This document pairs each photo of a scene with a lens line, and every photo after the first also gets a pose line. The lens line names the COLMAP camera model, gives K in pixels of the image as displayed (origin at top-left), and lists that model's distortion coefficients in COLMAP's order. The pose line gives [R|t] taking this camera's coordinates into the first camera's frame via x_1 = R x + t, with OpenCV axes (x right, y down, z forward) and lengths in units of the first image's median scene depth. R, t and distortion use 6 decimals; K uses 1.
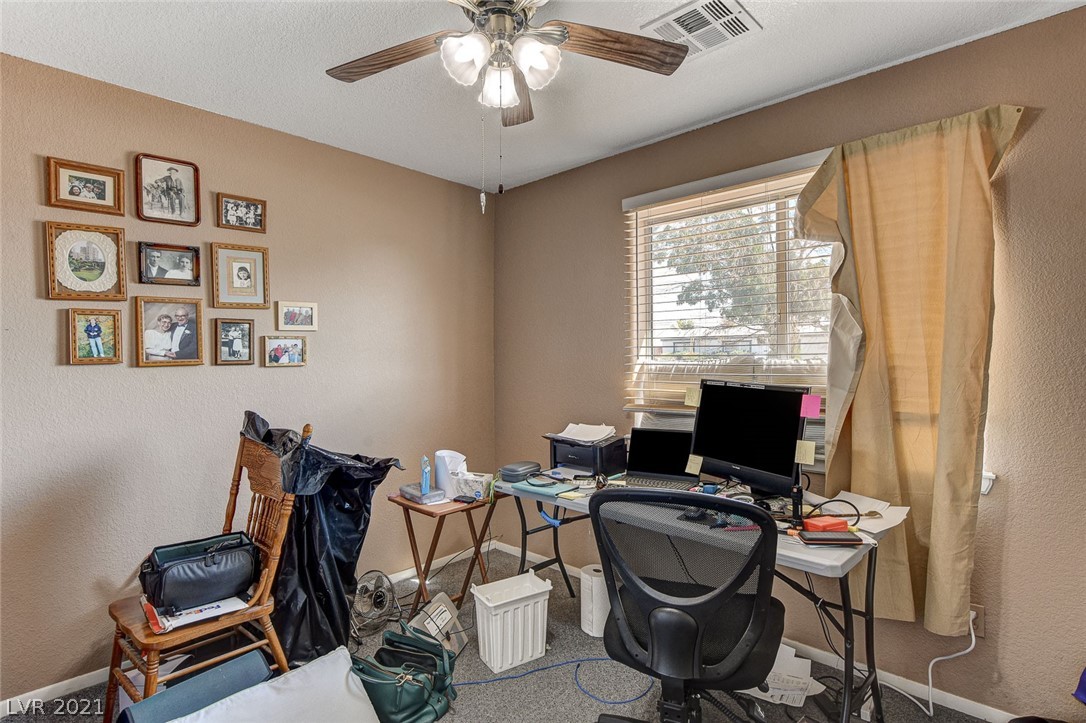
lens RADIAL K [[517.2, 0, 543.0], [0, 517.2, 361.5], [0, 0, 1]] dist [-0.024563, -0.000256]
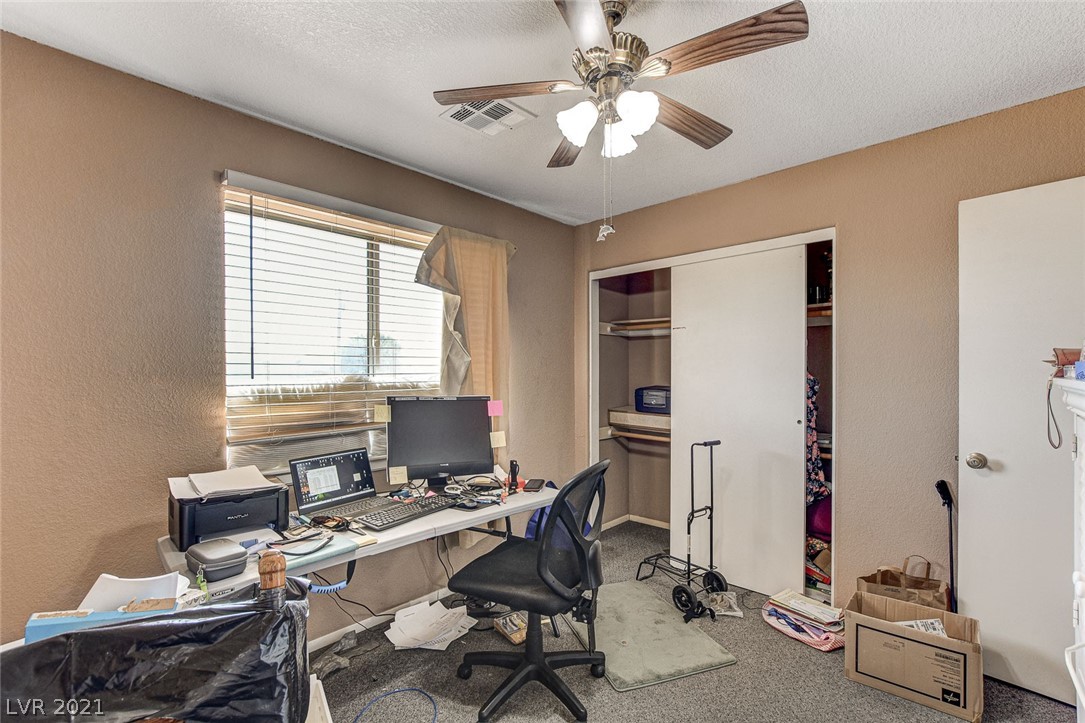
lens RADIAL K [[469.5, 0, 545.7], [0, 469.5, 367.9], [0, 0, 1]] dist [-0.017227, -0.000107]
pose [[-0.027409, -0.000807, 0.999624, -1.670208], [0.014546, 0.999893, 0.001206, -0.053936], [-0.999518, 0.014574, -0.027394, 1.734665]]
